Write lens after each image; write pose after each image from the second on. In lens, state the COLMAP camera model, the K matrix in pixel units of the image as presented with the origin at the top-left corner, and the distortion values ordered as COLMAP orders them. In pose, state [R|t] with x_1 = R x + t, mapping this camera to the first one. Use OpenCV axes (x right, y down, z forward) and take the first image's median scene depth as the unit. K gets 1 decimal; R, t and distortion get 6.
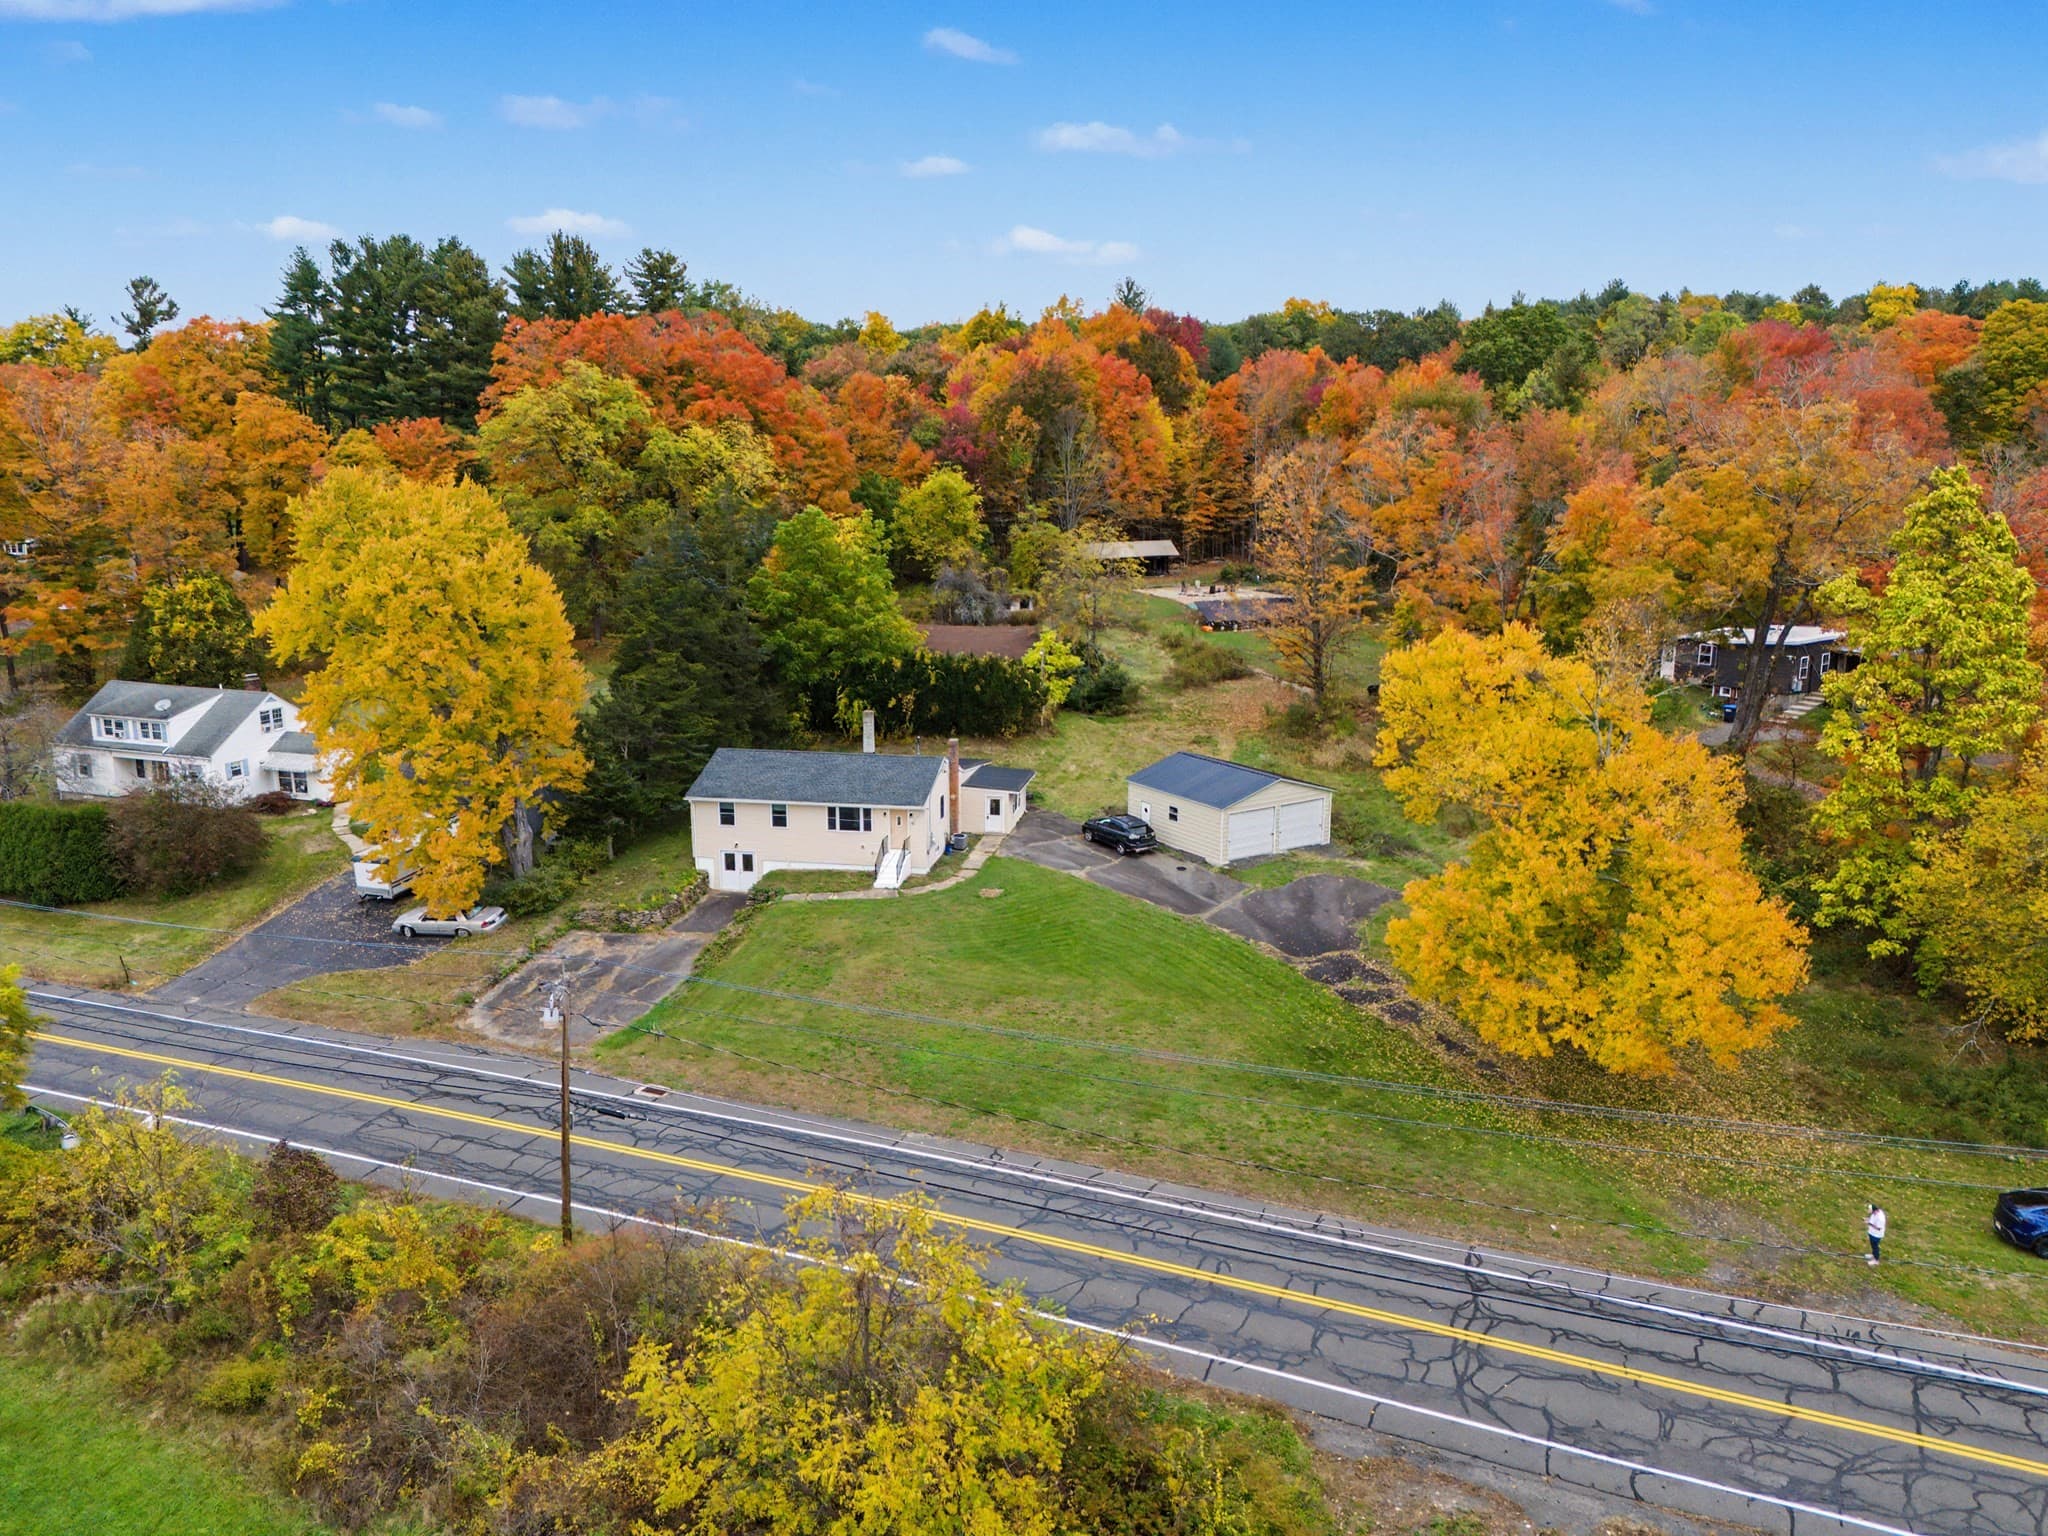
lens RADIAL K [[1456.6, 0, 1029.3], [0, 1456.6, 765.9], [0, 0, 1]] dist [0.080305, -0.087330]
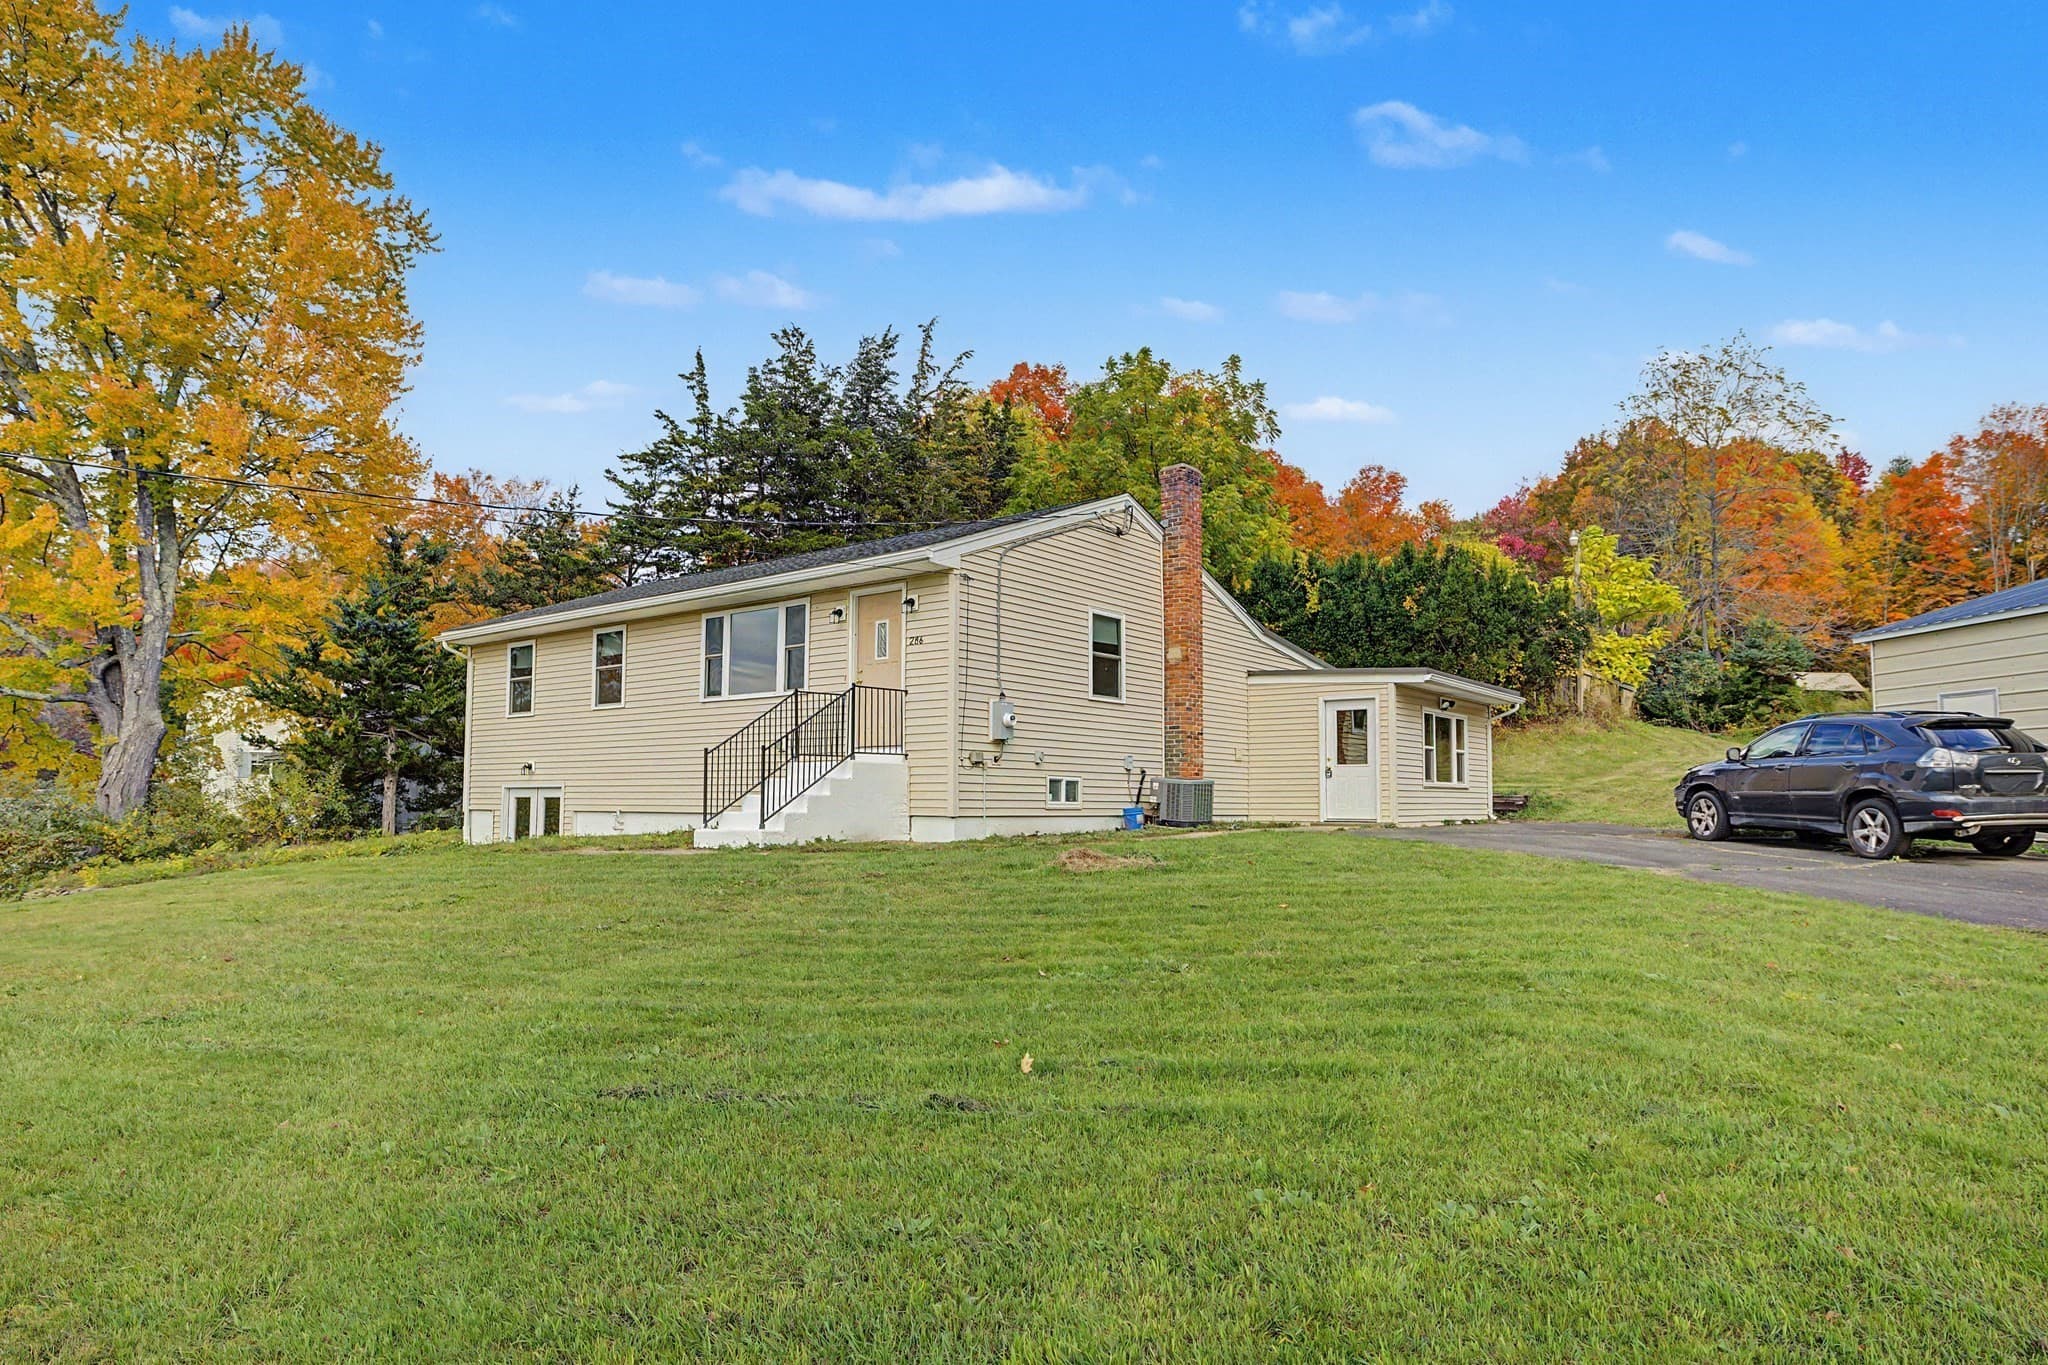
lens RADIAL K [[1197.0, 0, 1018.2], [0, 1197.0, 713.4], [0, 0, 1]] dist [0.002312, 0.000791]
pose [[0.882953, -0.035206, -0.468139, 0.033050], [-0.098223, 0.961260, -0.257548, 0.095947], [0.459071, 0.273385, 0.845290, 0.752754]]
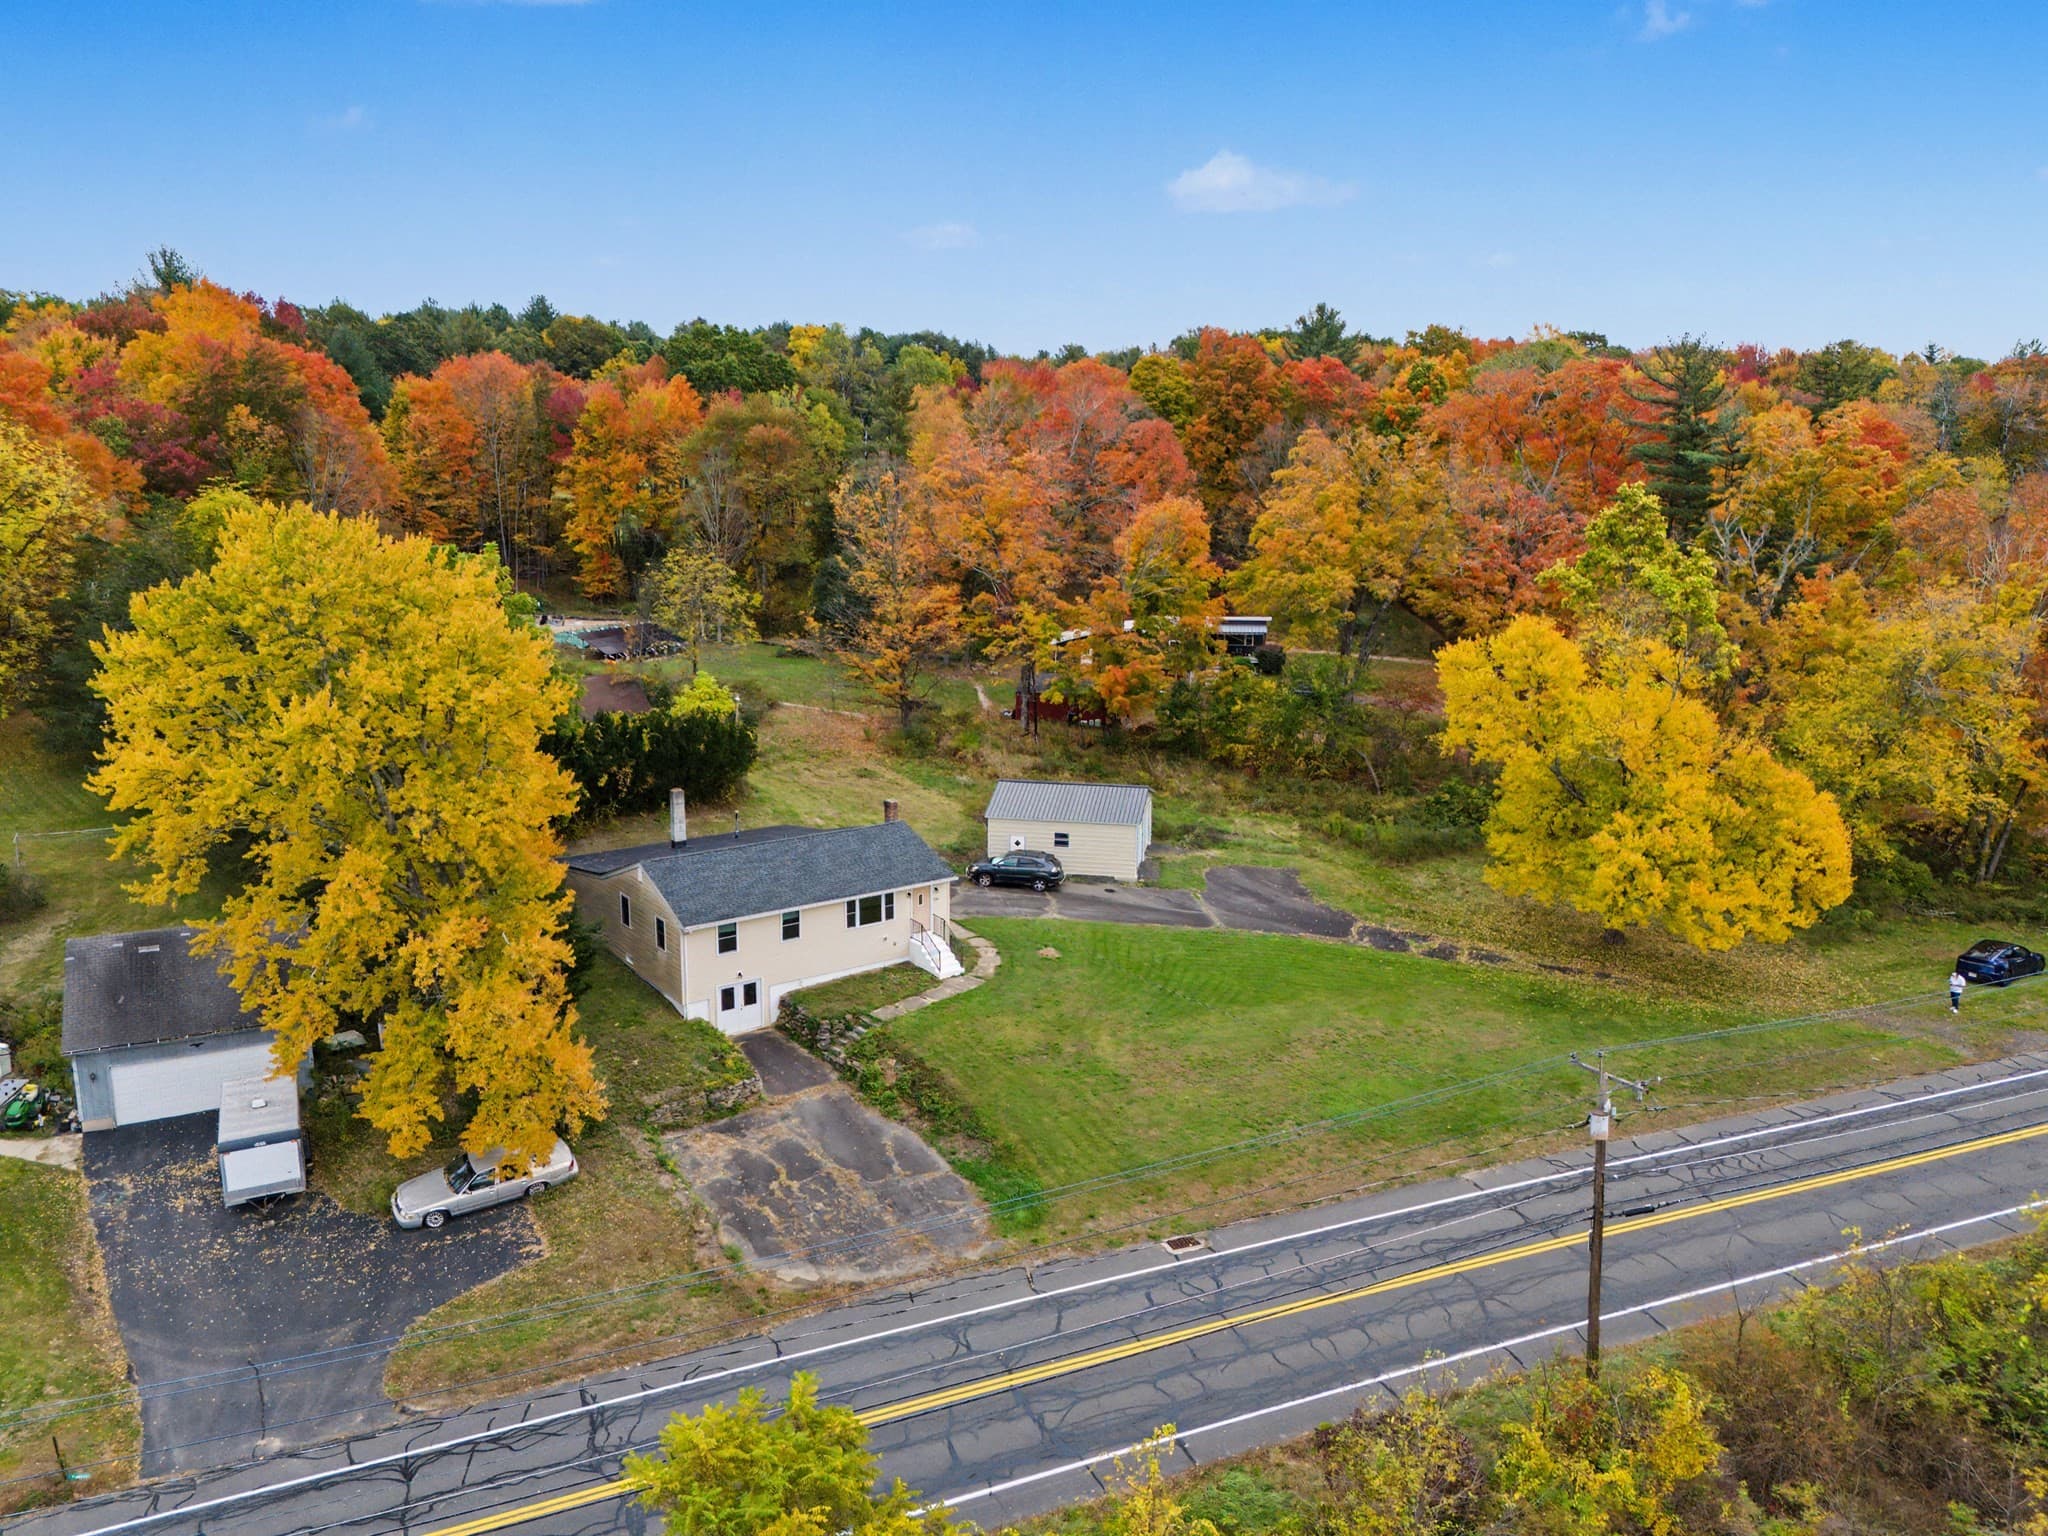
lens RADIAL K [[1456.6, 0, 1029.3], [0, 1456.6, 765.9], [0, 0, 1]] dist [0.080305, -0.087330]
pose [[0.704285, -0.142788, 0.695409, -0.579322], [0.146837, 0.987681, 0.054090, -0.071481], [-0.694565, 0.064017, 0.716576, 0.296972]]
